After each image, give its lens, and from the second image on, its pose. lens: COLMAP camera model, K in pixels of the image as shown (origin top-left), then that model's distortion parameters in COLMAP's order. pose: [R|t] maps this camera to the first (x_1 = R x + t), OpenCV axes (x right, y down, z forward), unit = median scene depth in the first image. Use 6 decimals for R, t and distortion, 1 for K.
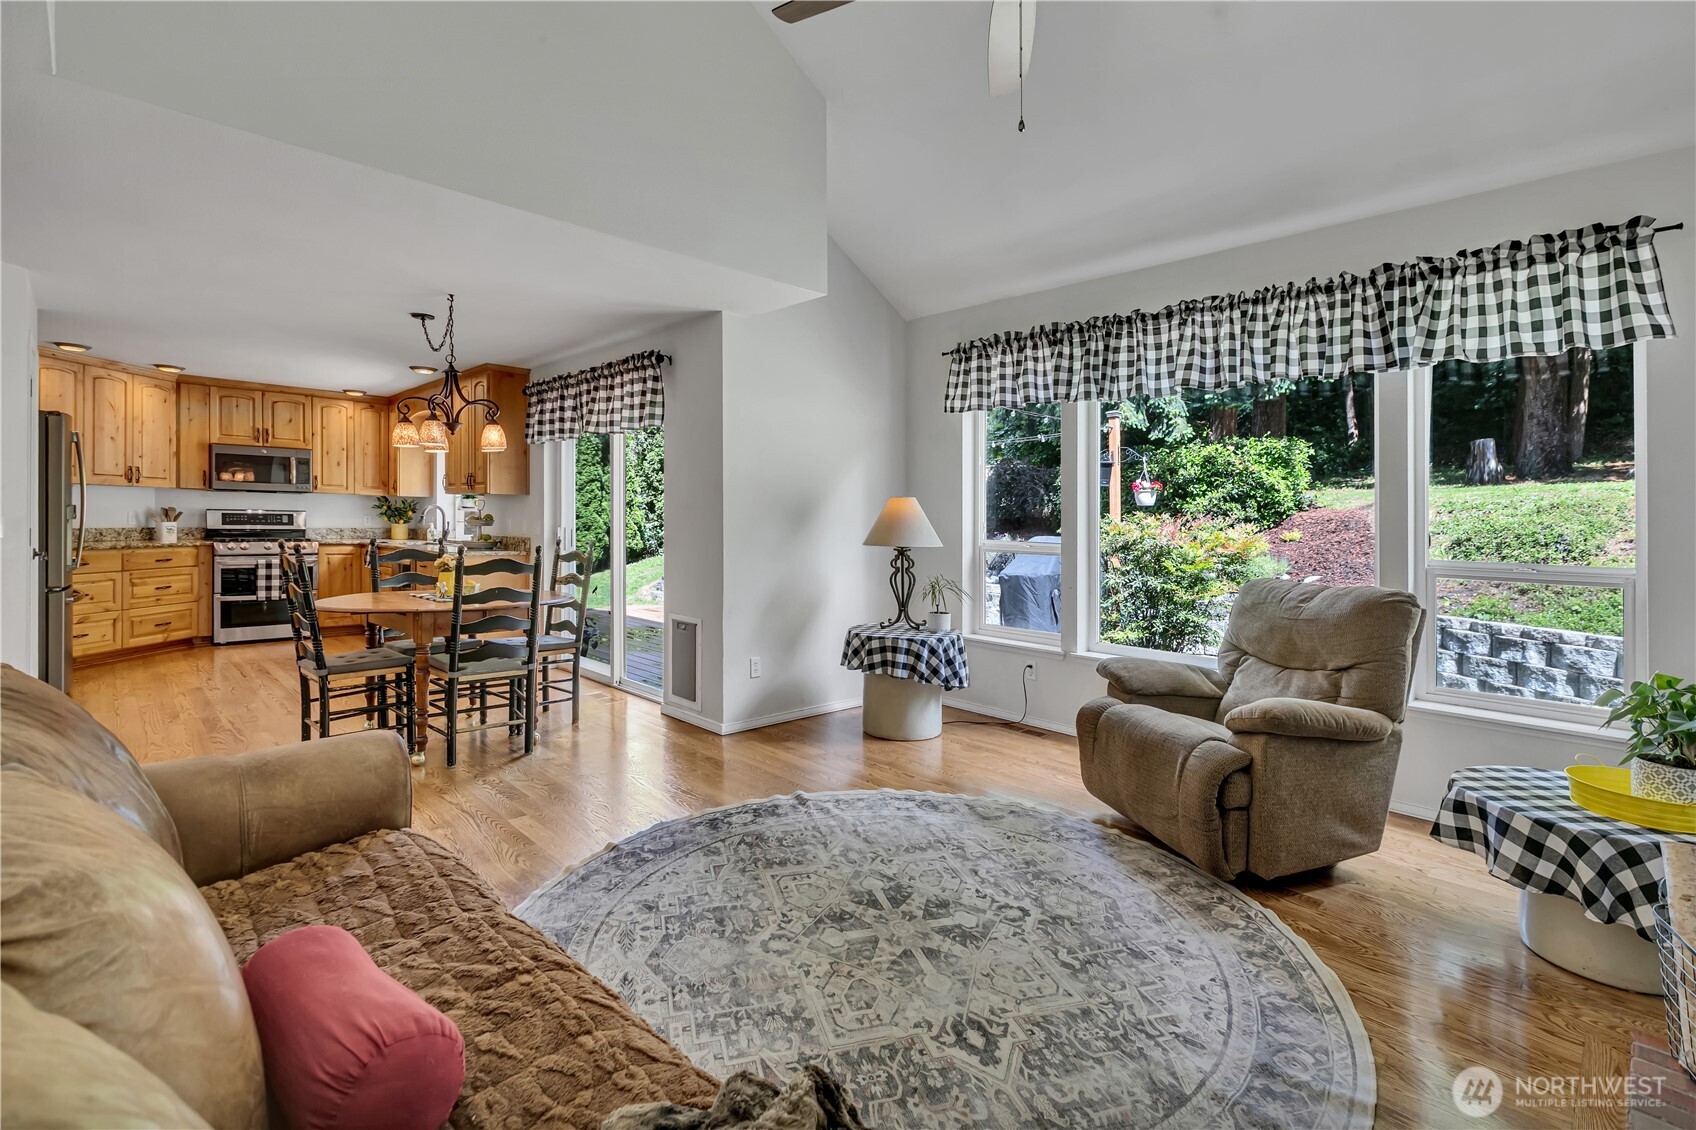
lens RADIAL K [[822.7, 0, 919.1], [0, 822.7, 550.6], [0, 0, 1]] dist [0.000812, -0.009617]
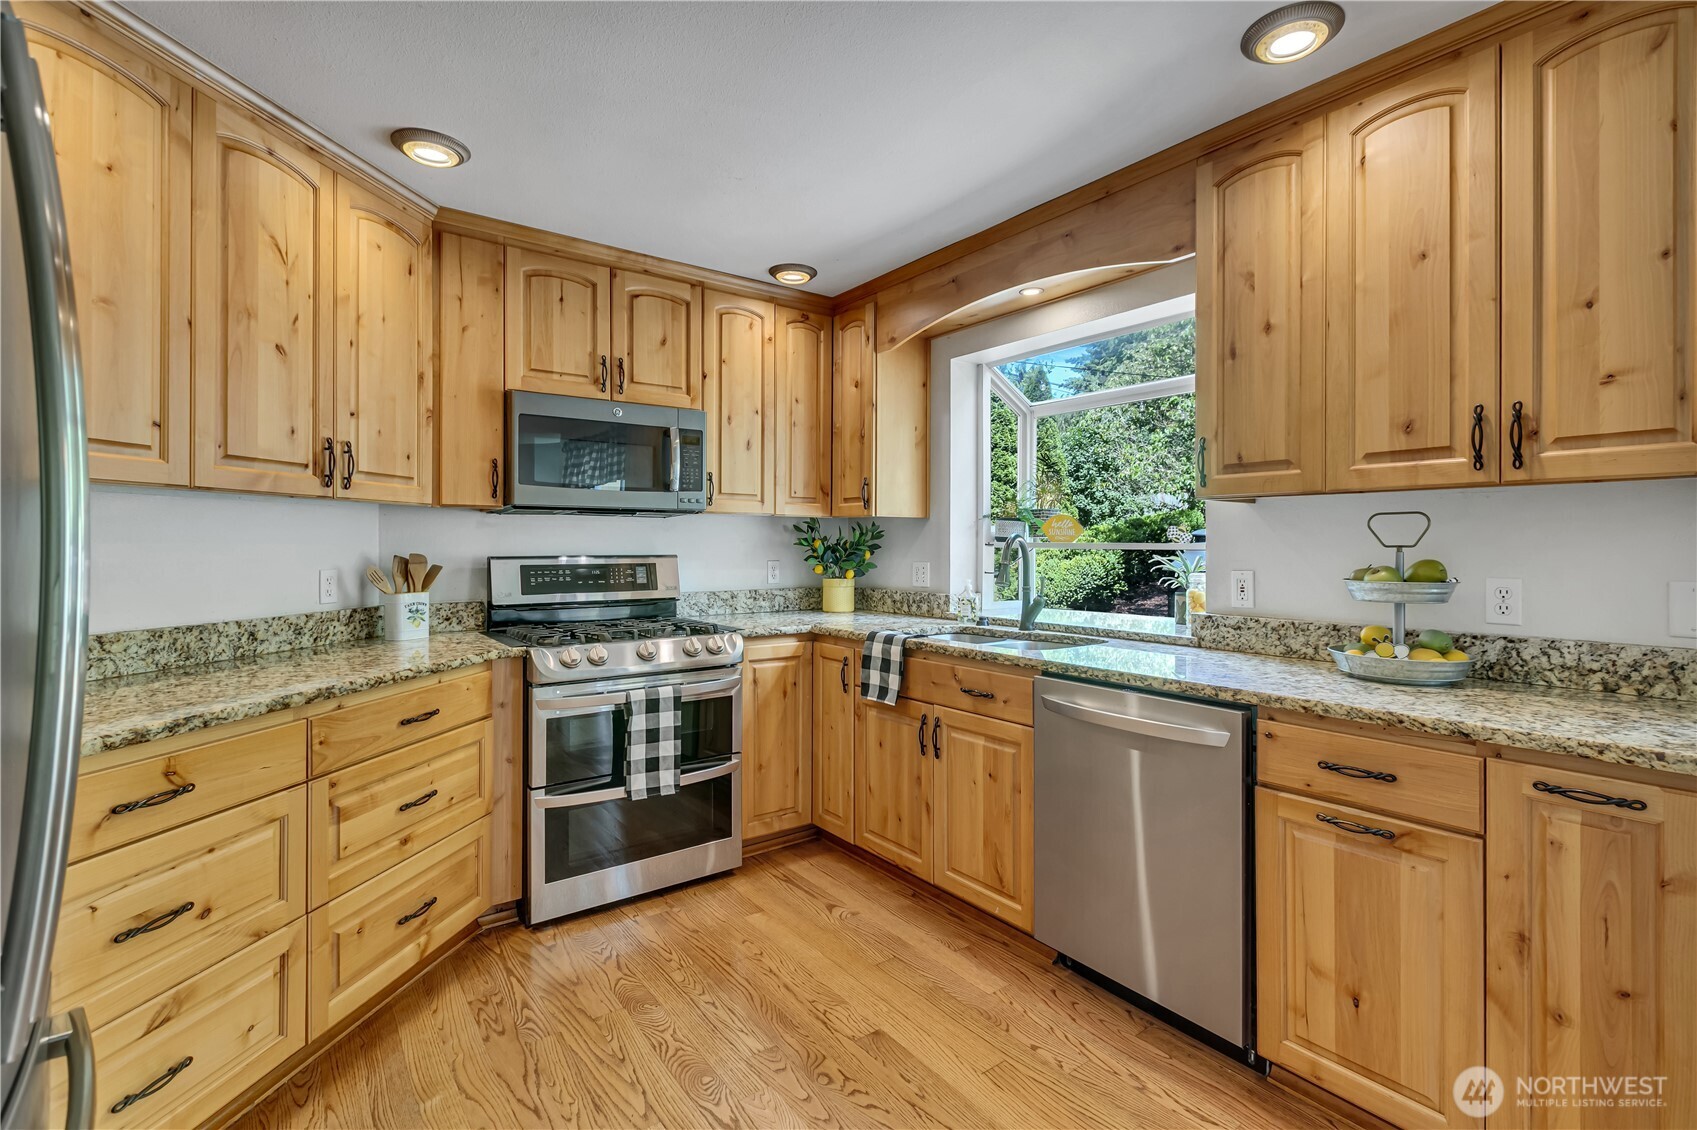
lens RADIAL K [[790.6, 0, 847.8], [0, 790.6, 552.9], [0, 0, 1]] dist [0.000641, 0.000486]
pose [[0.985684, -0.021950, -0.167169, -0.644128], [0.017079, 0.999388, -0.030522, -0.038622], [0.167736, 0.027230, 0.985456, 0.656850]]
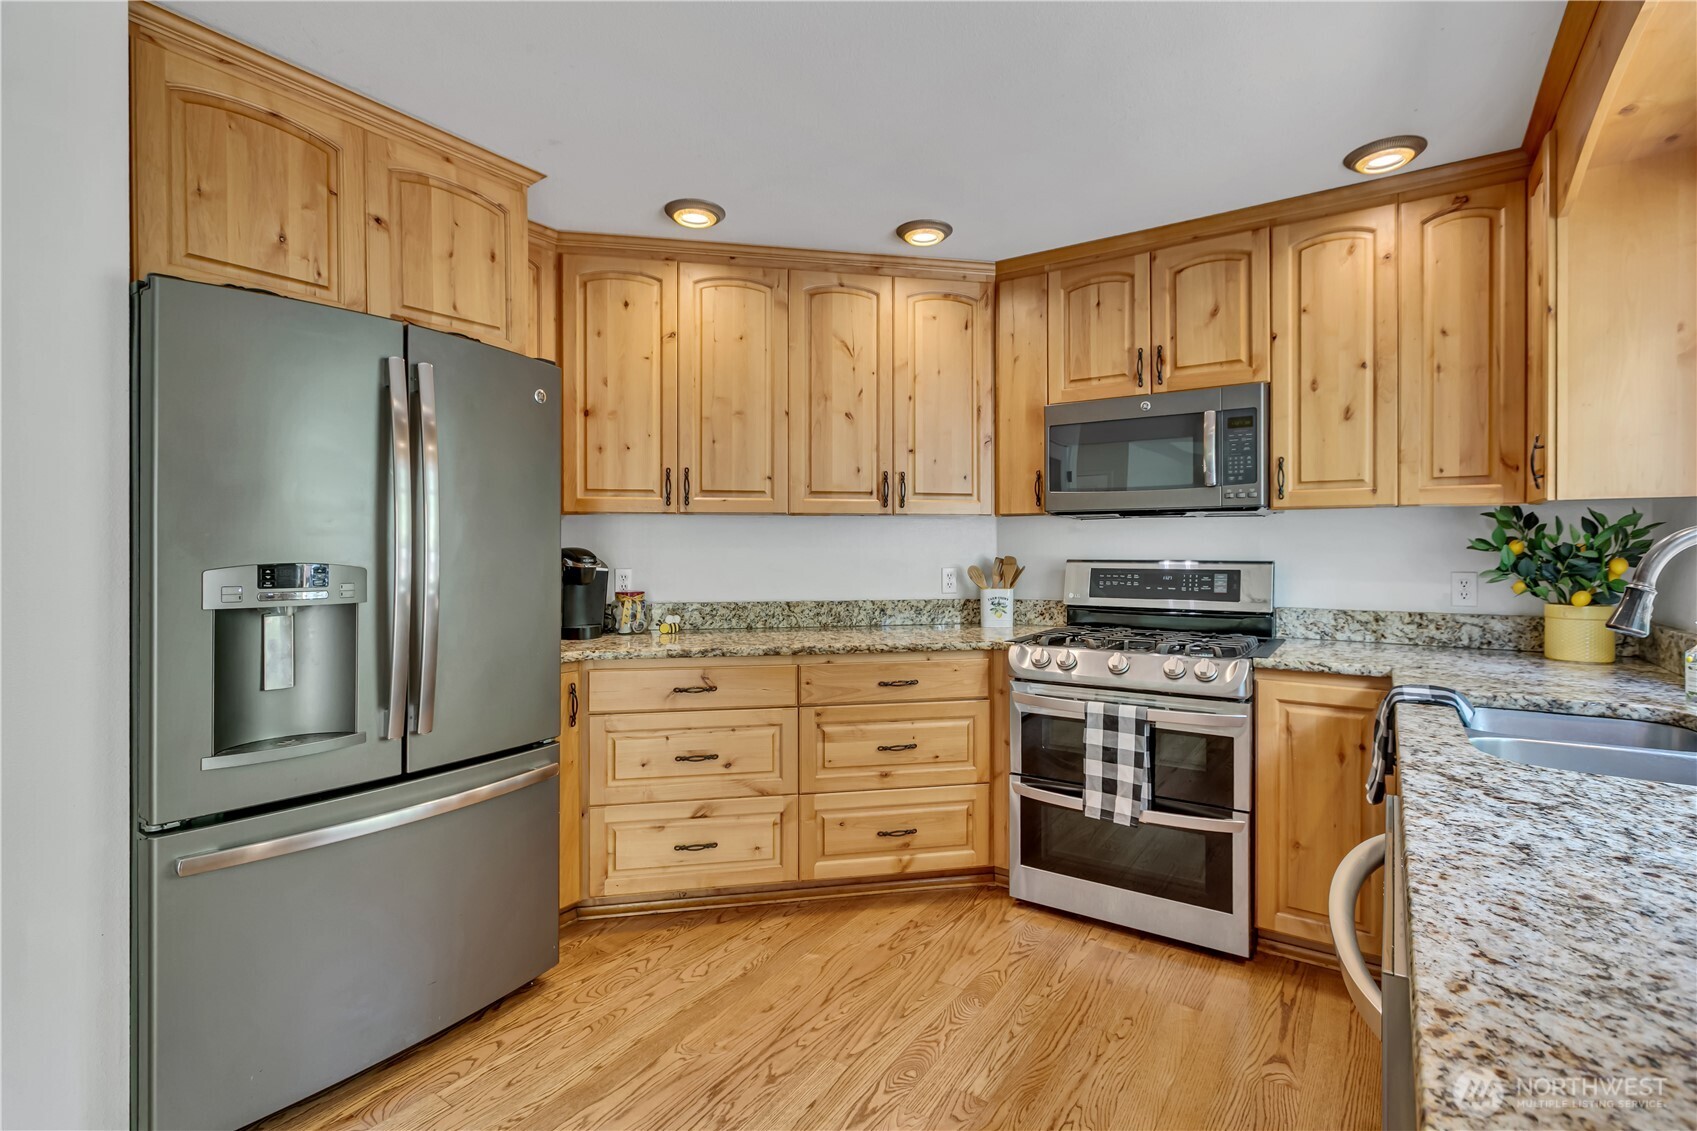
lens RADIAL K [[790.6, 0, 847.8], [0, 790.6, 553.4], [0, 0, 1]] dist [0.000641, 0.000486]
pose [[0.169548, -0.016379, -0.985386, -0.480931], [-0.031225, 0.999271, -0.021982, -0.042226], [0.985027, 0.034496, 0.168913, 0.832762]]
